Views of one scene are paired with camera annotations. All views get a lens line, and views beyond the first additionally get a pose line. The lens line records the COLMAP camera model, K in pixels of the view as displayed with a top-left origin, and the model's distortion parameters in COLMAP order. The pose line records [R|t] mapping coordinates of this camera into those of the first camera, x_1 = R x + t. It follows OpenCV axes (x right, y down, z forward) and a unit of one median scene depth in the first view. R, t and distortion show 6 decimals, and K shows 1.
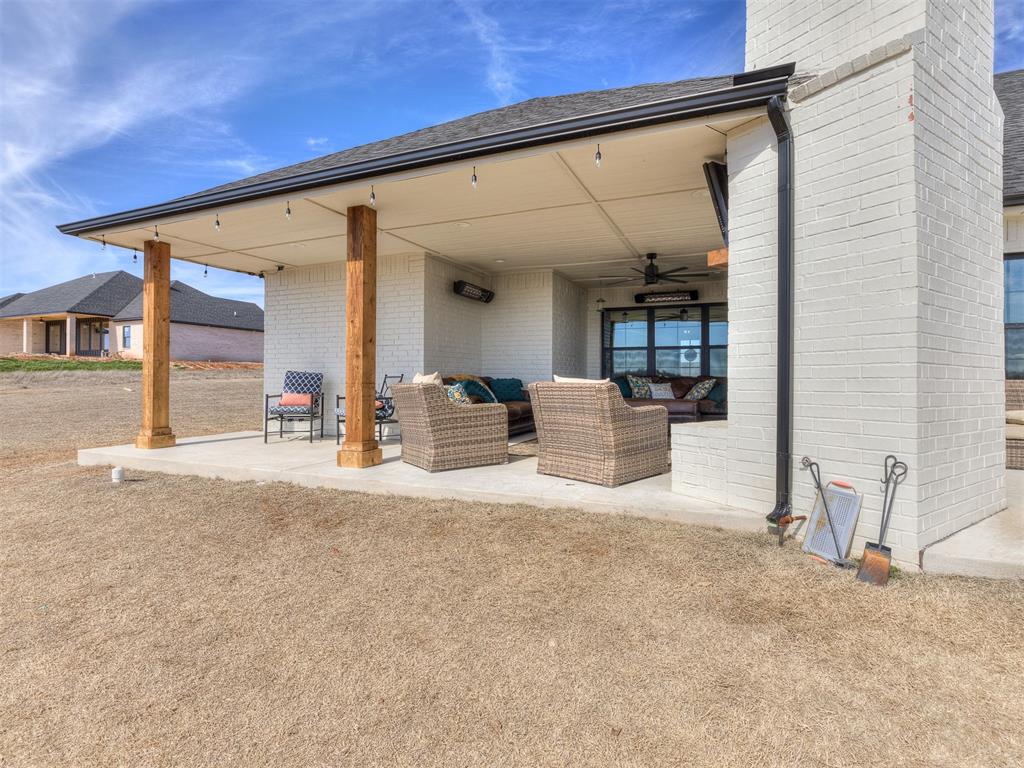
lens RADIAL K [[491.5, 0, 509.4], [0, 491.5, 379.5], [0, 0, 1]] dist [-0.028317, 0.013934]
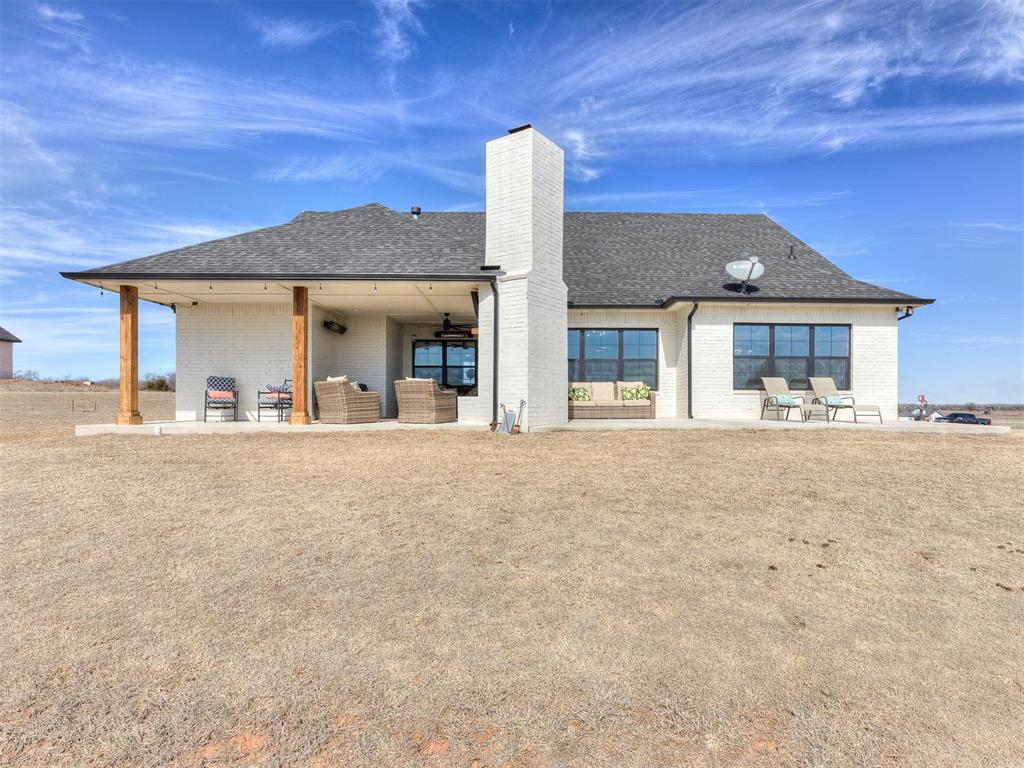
lens RADIAL K [[525.8, 0, 498.8], [0, 525.8, 399.3], [0, 0, 1]] dist [-0.001227, 0.000410]
pose [[0.920783, -0.000295, 0.390075, -0.395142], [0.001504, 0.999995, -0.002794, 0.086872], [-0.390073, 0.003159, 0.920779, -1.169049]]
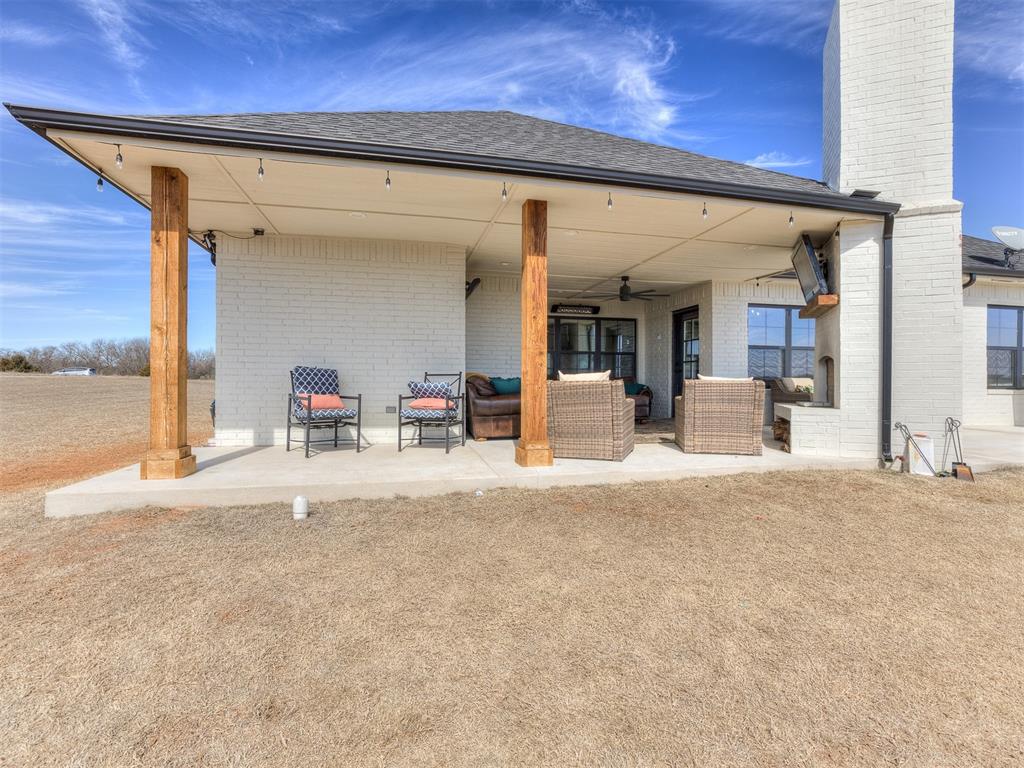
lens RADIAL K [[491.5, 0, 509.4], [0, 491.5, 379.5], [0, 0, 1]] dist [-0.028317, 0.013934]
pose [[0.816520, 0.003730, 0.577305, -0.927836], [-0.002149, 0.999992, -0.003422, 0.009061], [-0.577313, 0.001554, 0.816522, 0.228789]]
